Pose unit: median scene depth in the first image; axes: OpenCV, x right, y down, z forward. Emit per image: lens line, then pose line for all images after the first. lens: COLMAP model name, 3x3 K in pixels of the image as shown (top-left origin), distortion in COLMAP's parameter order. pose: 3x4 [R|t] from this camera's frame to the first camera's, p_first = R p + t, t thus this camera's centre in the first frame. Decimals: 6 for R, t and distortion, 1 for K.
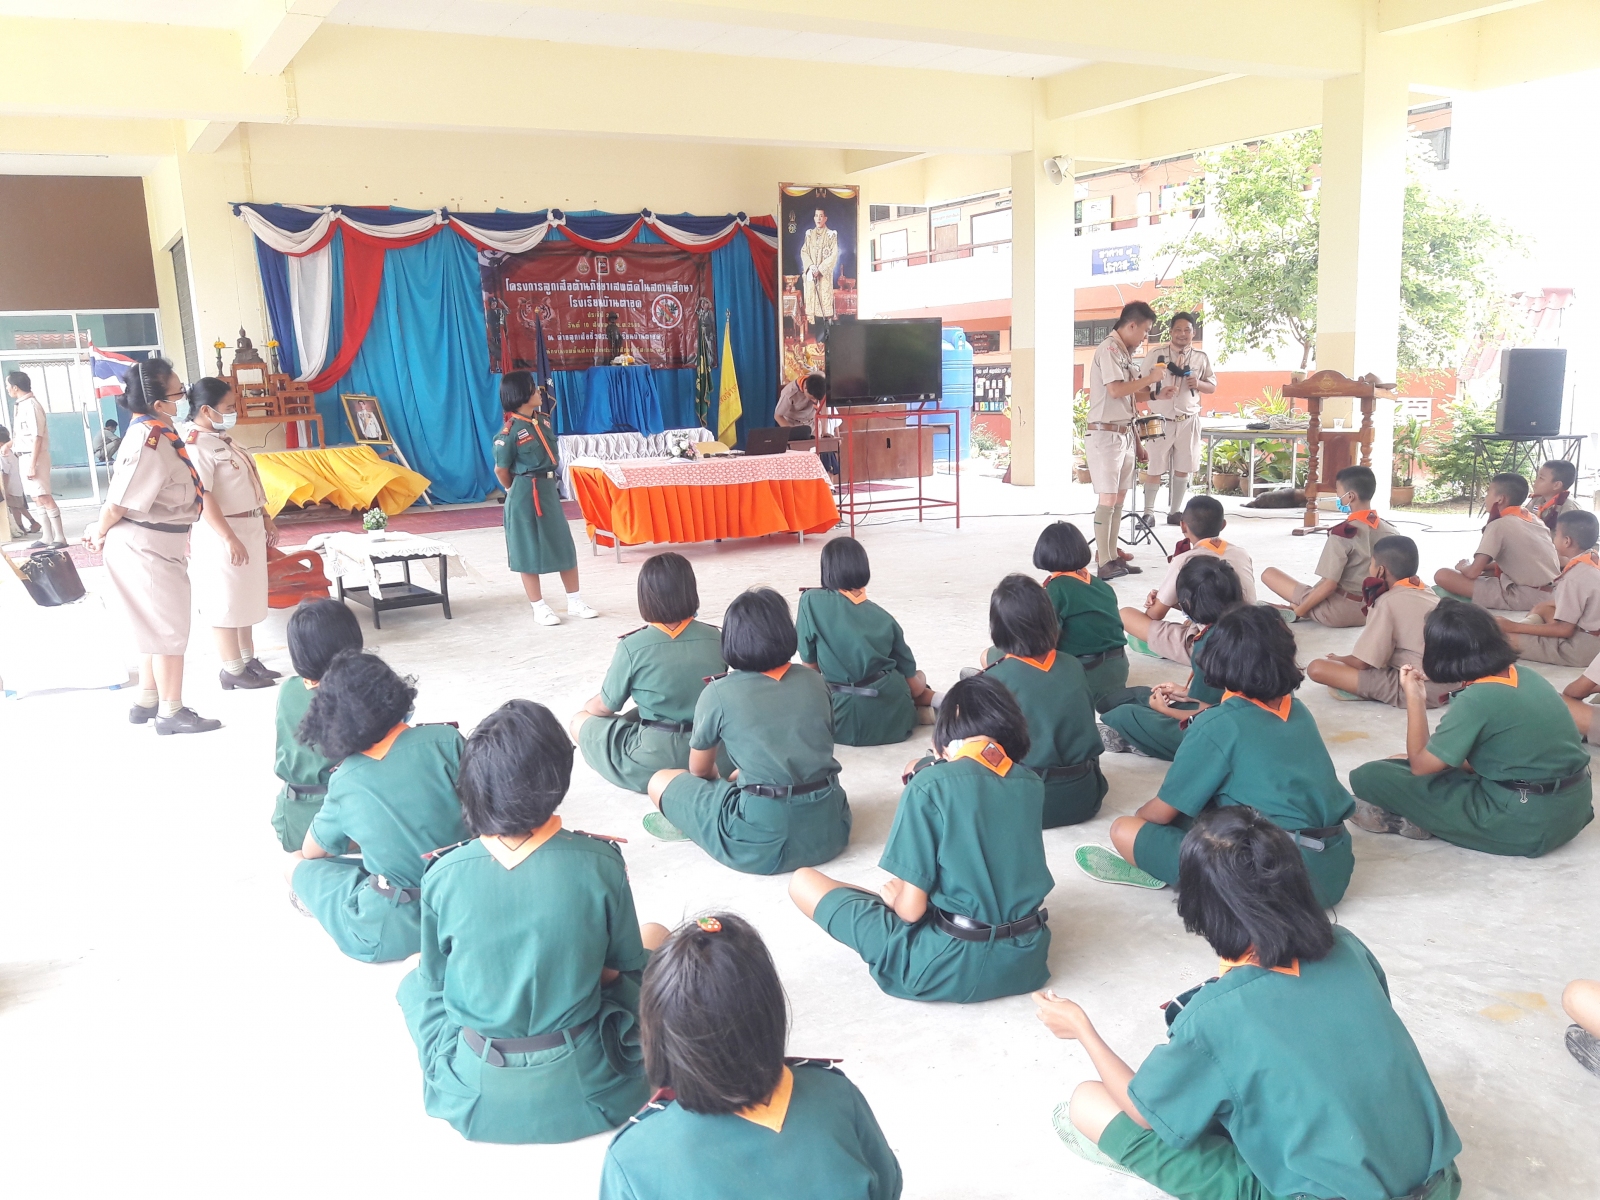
lens RADIAL K [[1305.2, 0, 789.3], [0, 1305.2, 643.7], [0, 0, 1]] dist [0.189727, -0.517330]
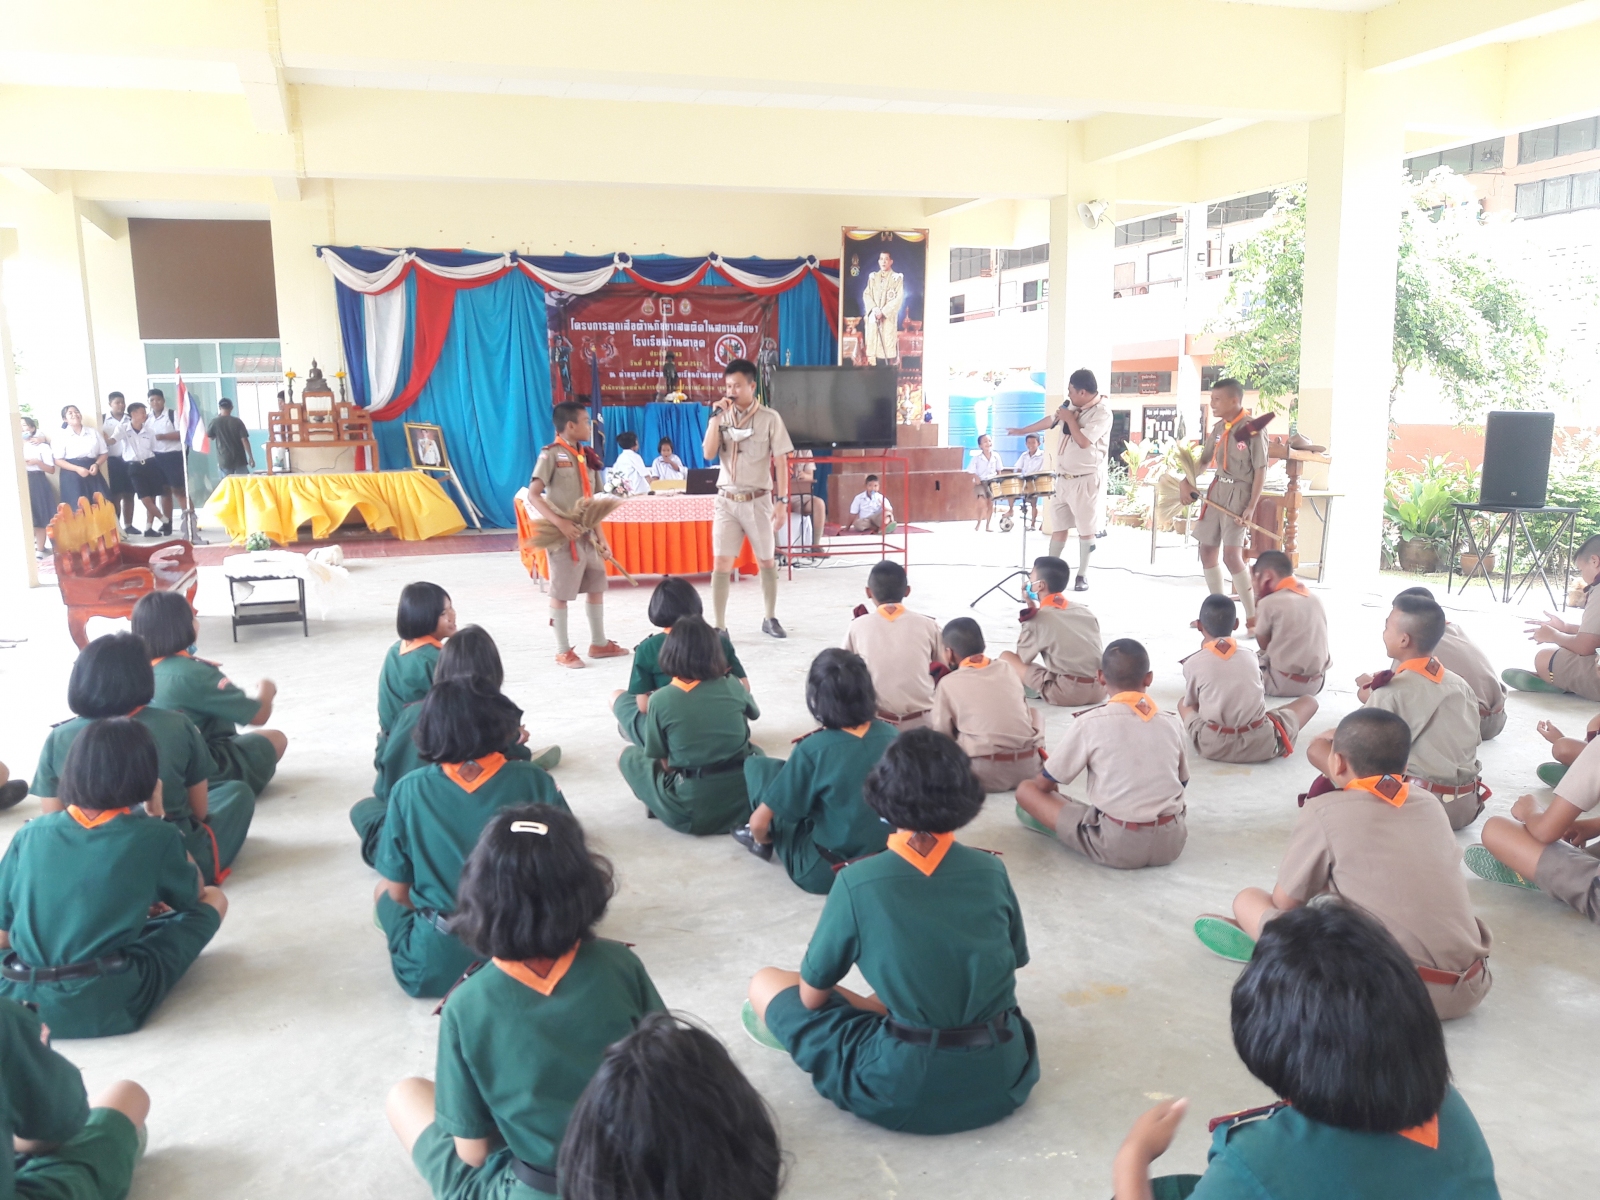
lens RADIAL K [[1296.8, 0, 778.0], [0, 1296.8, 629.0], [0, 0, 1]] dist [0.245369, -0.718222]
pose [[0.977739, 0.059320, -0.201265, 0.170141], [-0.065841, 0.997495, -0.025858, -0.011795], [0.199227, 0.038534, 0.979196, 0.014622]]
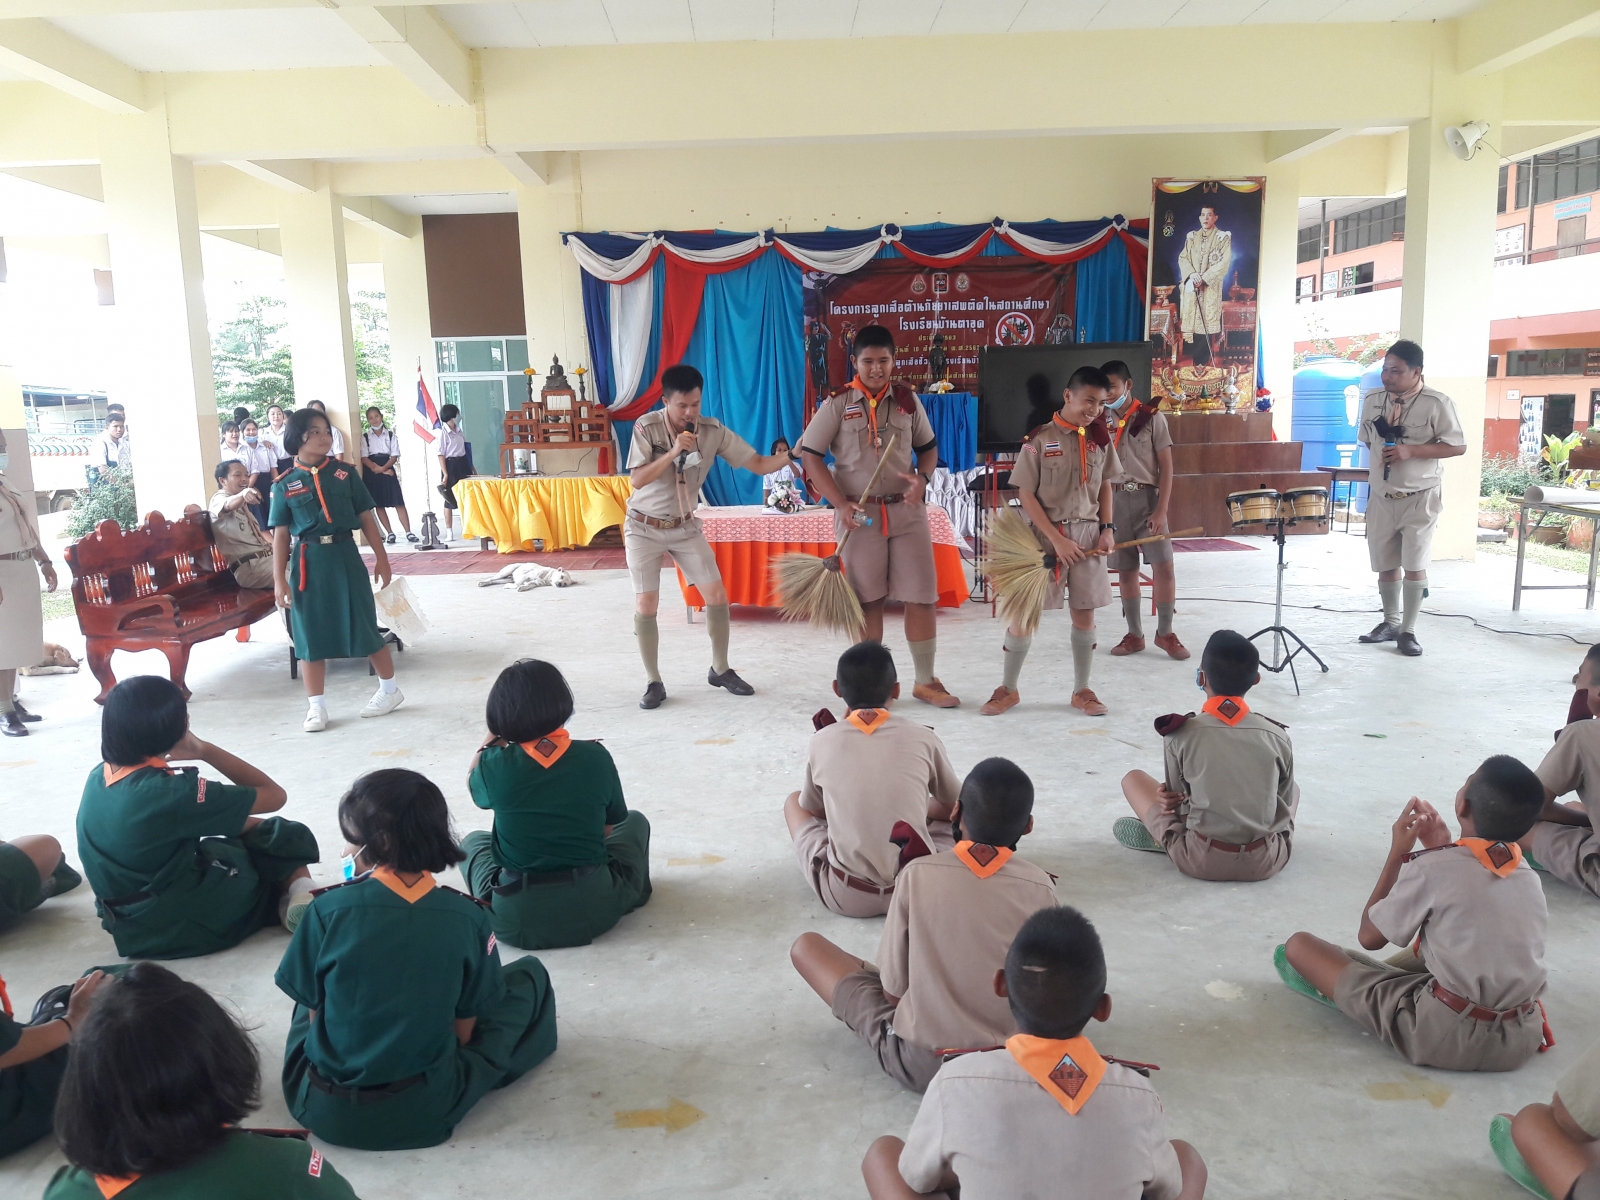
lens RADIAL K [[1315.7, 0, 778.0], [0, 1315.7, 634.7], [0, 0, 1]] dist [0.207350, -0.595961]
pose [[0.874928, 0.098540, -0.474121, 0.221119], [-0.106725, 0.994241, 0.009693, -0.044313], [0.472346, 0.042119, 0.880406, 0.157201]]
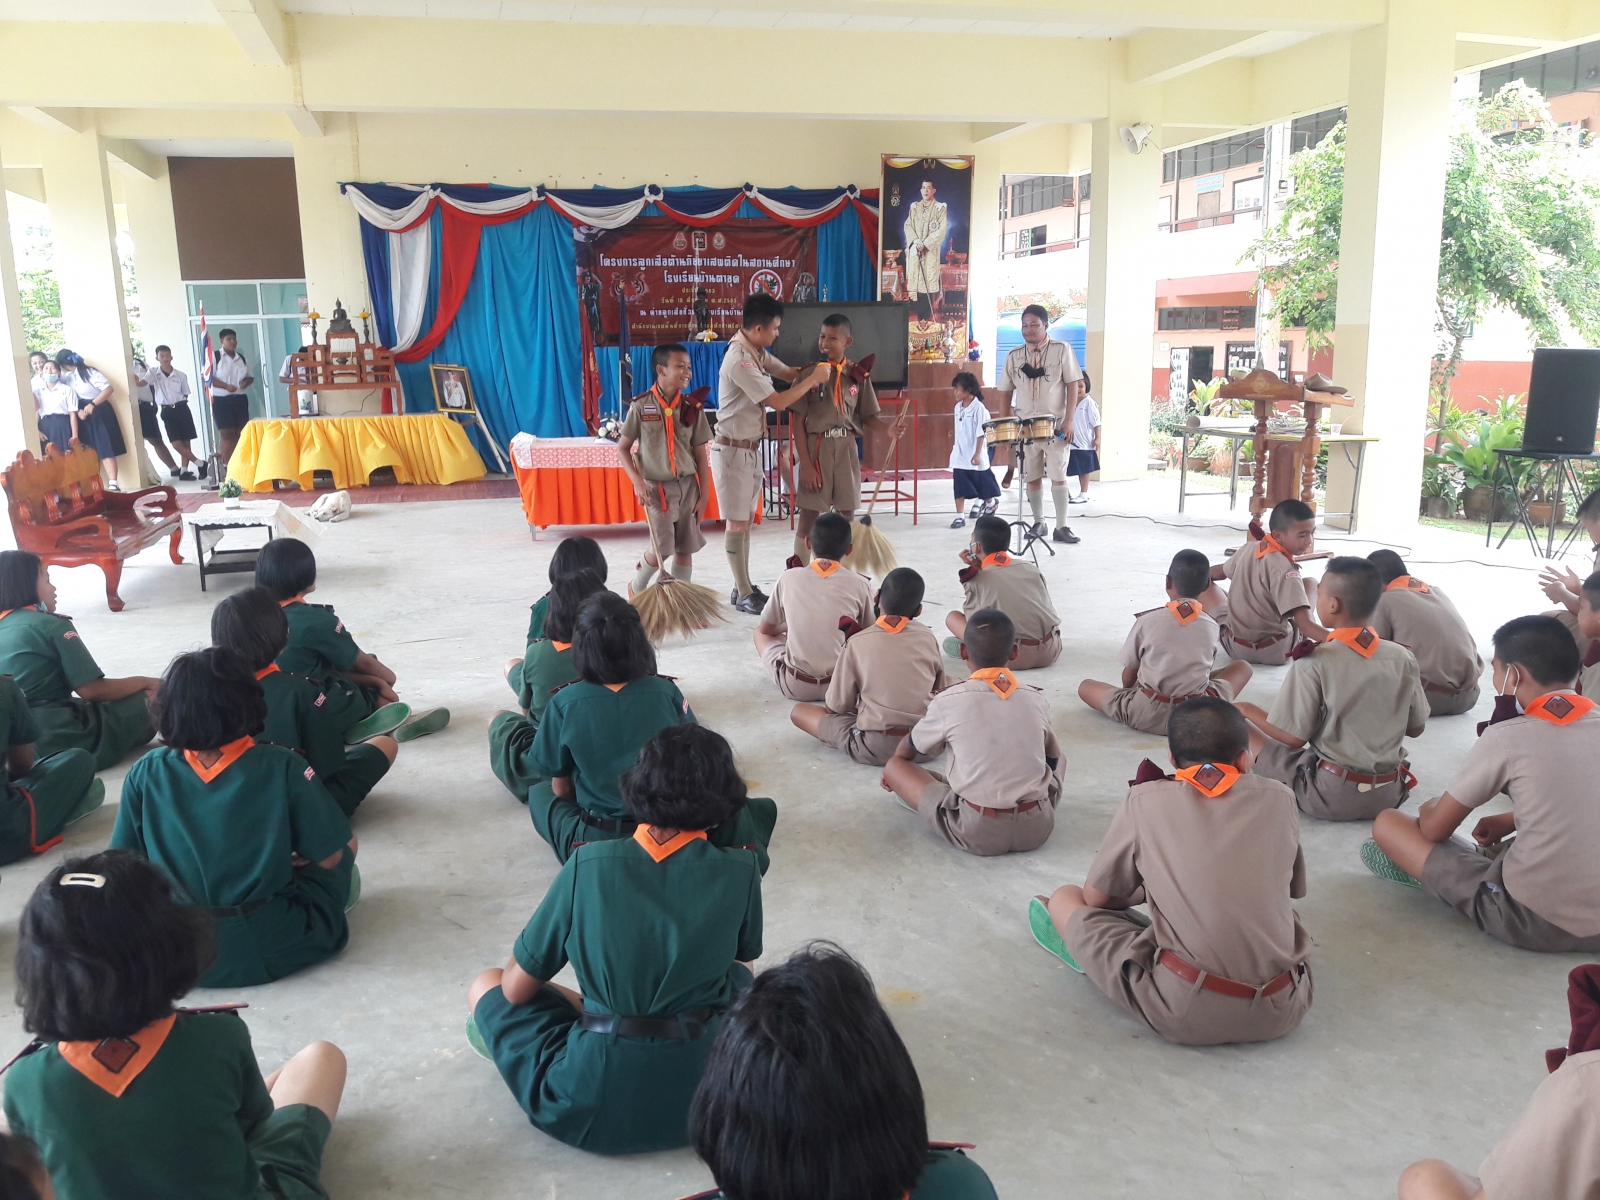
lens RADIAL K [[1305.2, 0, 789.3], [0, 1305.2, 643.7], [0, 0, 1]] dist [0.189727, -0.517330]
pose [[0.962626, 0.079608, -0.258869, 0.212042], [-0.073422, 0.996738, 0.033491, -0.019846], [0.260690, -0.013233, 0.965332, 0.045081]]
